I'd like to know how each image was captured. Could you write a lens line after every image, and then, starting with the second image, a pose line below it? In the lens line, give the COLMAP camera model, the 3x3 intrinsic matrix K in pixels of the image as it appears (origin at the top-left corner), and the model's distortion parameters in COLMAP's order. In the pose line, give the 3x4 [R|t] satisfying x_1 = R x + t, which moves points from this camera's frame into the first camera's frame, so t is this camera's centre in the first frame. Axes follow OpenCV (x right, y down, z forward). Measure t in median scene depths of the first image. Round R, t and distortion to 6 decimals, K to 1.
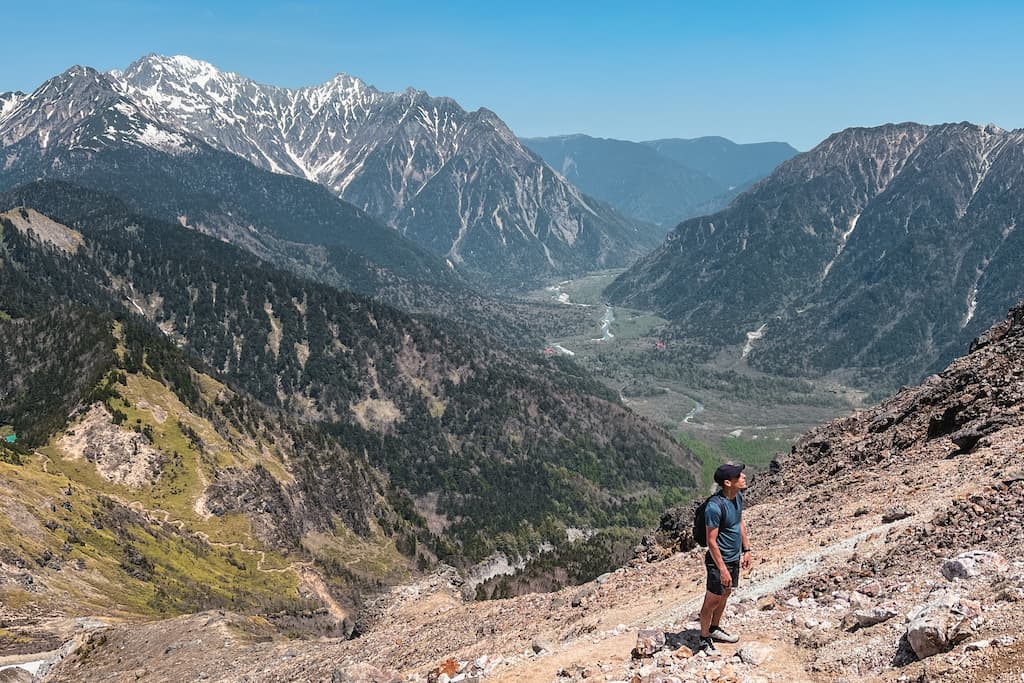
lens RADIAL K [[869.0, 0, 509.6], [0, 869.0, 360.5], [0, 0, 1]] dist [0.067757, -0.052607]
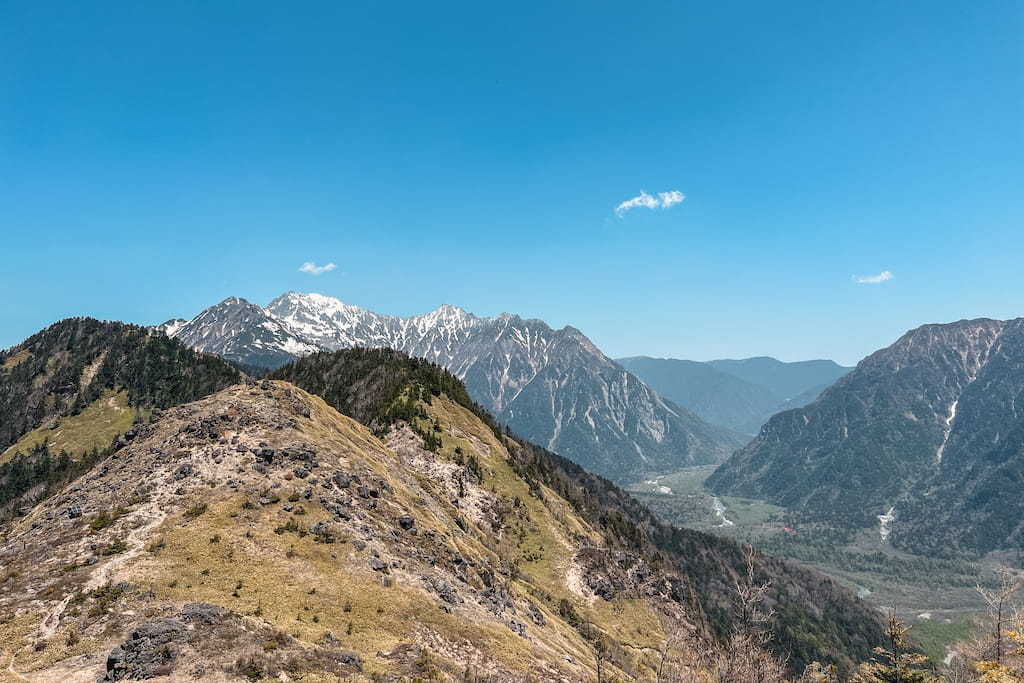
lens RADIAL K [[756.5, 0, 514.9], [0, 756.5, 306.2], [0, 0, 1]] dist [0.098714, -0.116731]
pose [[0.997894, -0.029699, -0.057660, -0.061299], [0.008567, 0.941571, -0.336705, 0.028136], [0.064290, 0.335502, 0.939843, 0.077855]]
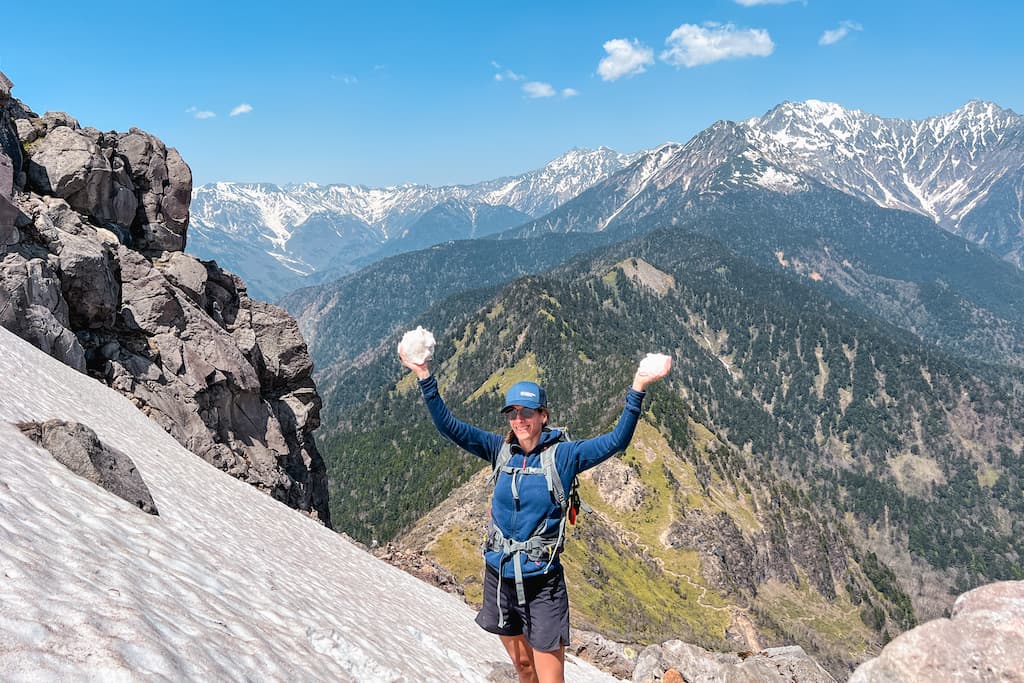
lens RADIAL K [[827.5, 0, 509.4], [0, 827.5, 296.3], [0, 0, 1]] dist [0.009348, -0.009238]
pose [[0.760154, 0.057798, -0.647167, 0.038492], [-0.113444, 0.992542, -0.044608, -0.016598], [0.639762, 0.107326, 0.761042, -0.013261]]
